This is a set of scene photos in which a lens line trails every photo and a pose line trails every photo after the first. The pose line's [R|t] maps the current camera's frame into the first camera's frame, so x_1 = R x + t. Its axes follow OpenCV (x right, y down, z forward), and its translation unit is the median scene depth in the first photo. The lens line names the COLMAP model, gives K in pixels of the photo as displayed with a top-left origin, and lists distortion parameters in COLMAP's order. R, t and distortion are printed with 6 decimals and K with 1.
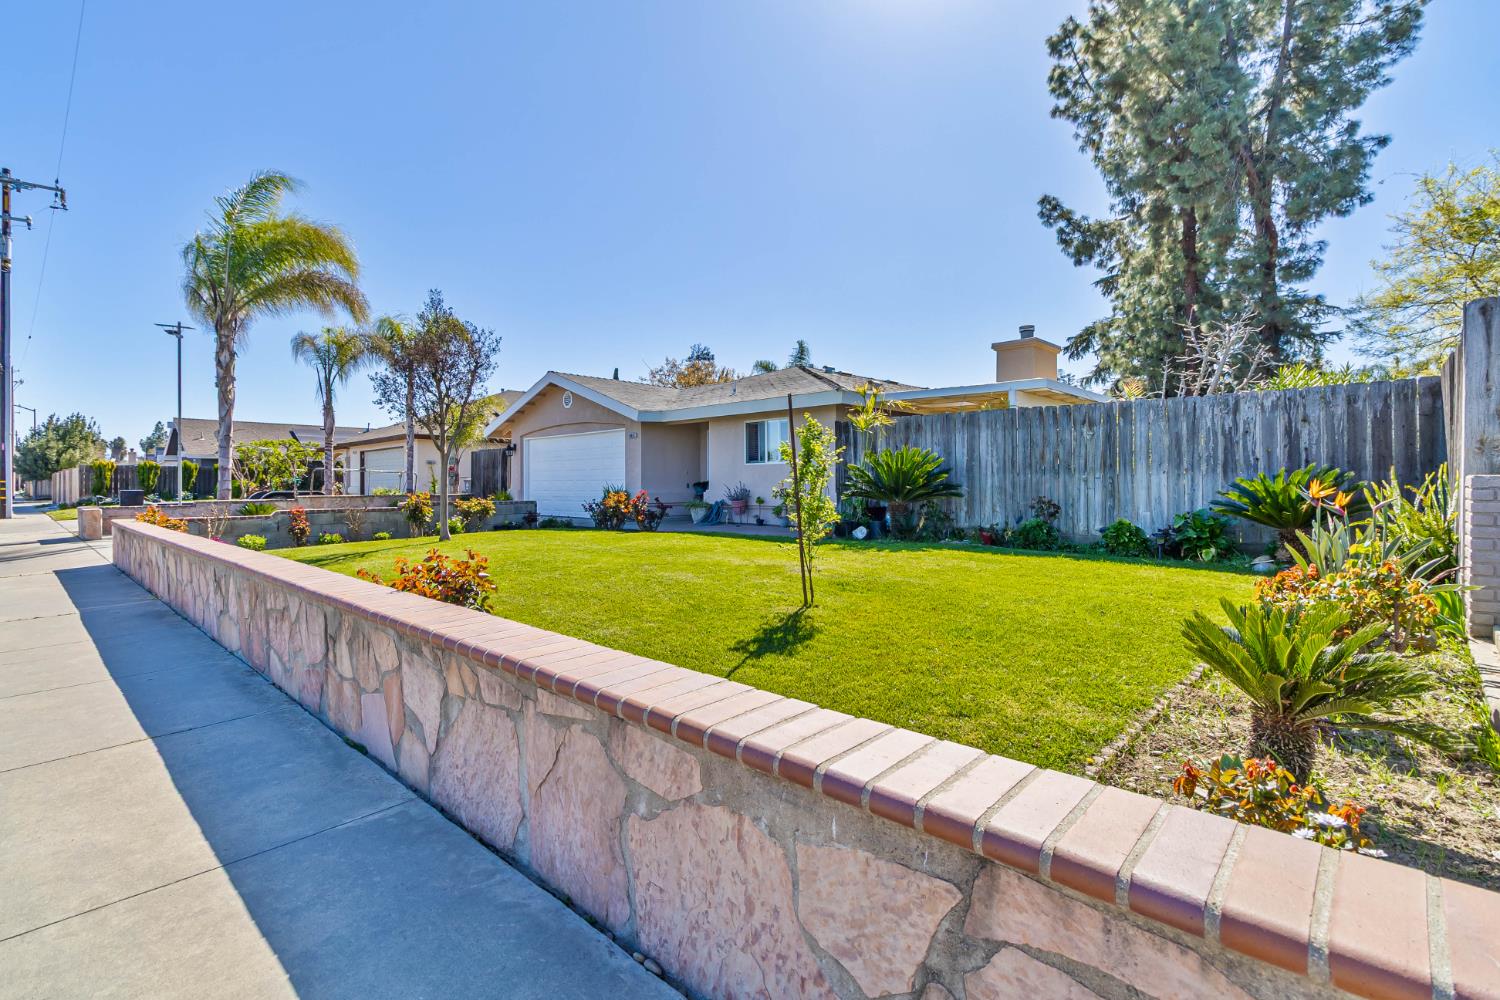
lens RADIAL K [[684.4, 0, 746.5], [0, 684.4, 480.5], [0, 0, 1]] dist [0.001101, 0.000371]
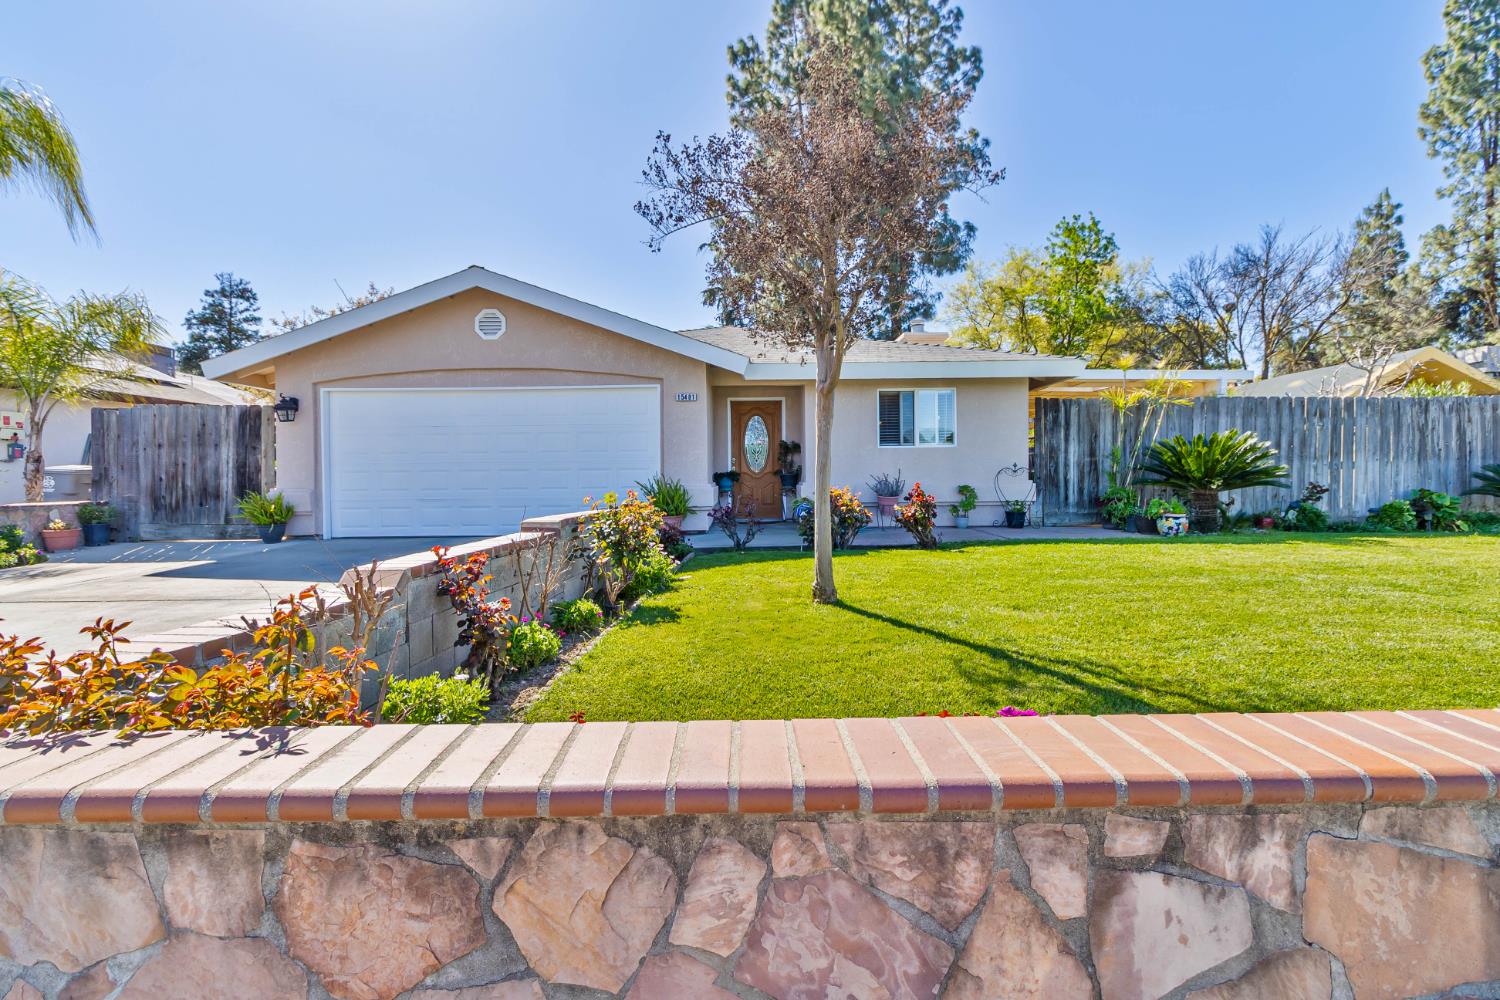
lens RADIAL K [[684.4, 0, 746.5], [0, 684.4, 480.5], [0, 0, 1]] dist [0.001101, 0.000371]
pose [[0.713245, -0.007148, 0.700878, -0.940582], [0.005352, 0.999974, 0.004751, 0.011669], [-0.700894, 0.000363, 0.713265, 0.868420]]
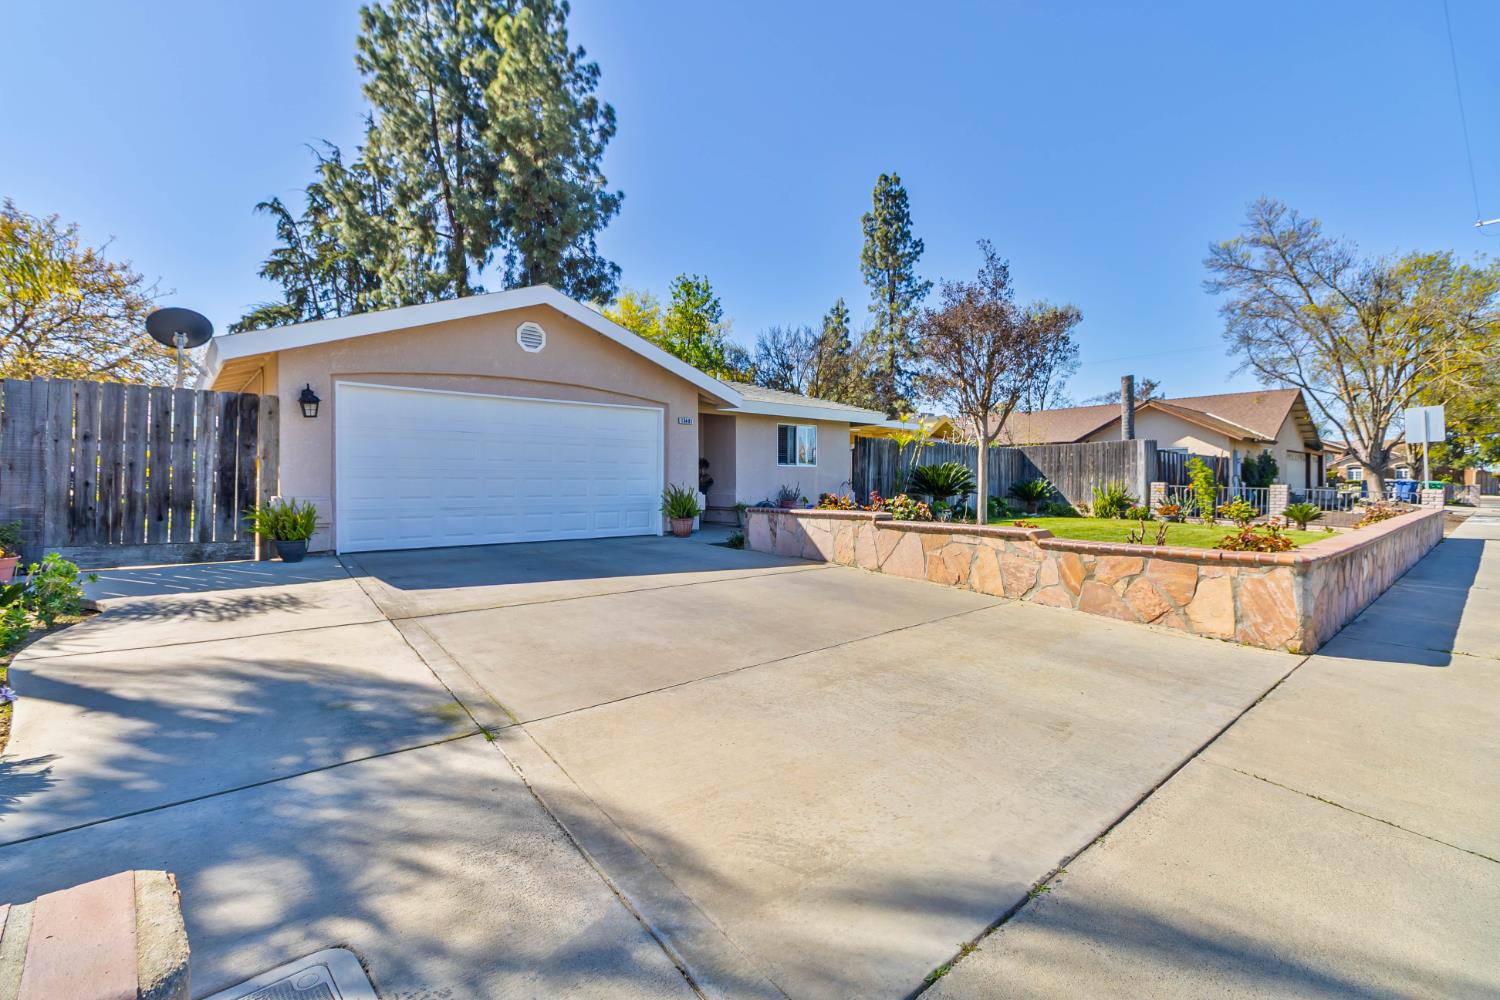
lens RADIAL K [[668.3, 0, 750.0], [0, 668.3, 500.0], [0, 0, 1]] dist [0.000550, -0.000025]
pose [[0.090701, -0.019958, 0.995678, -1.500366], [-0.001818, 0.999794, 0.020206, 0.011167], [-0.995876, -0.003643, 0.090646, 1.439451]]
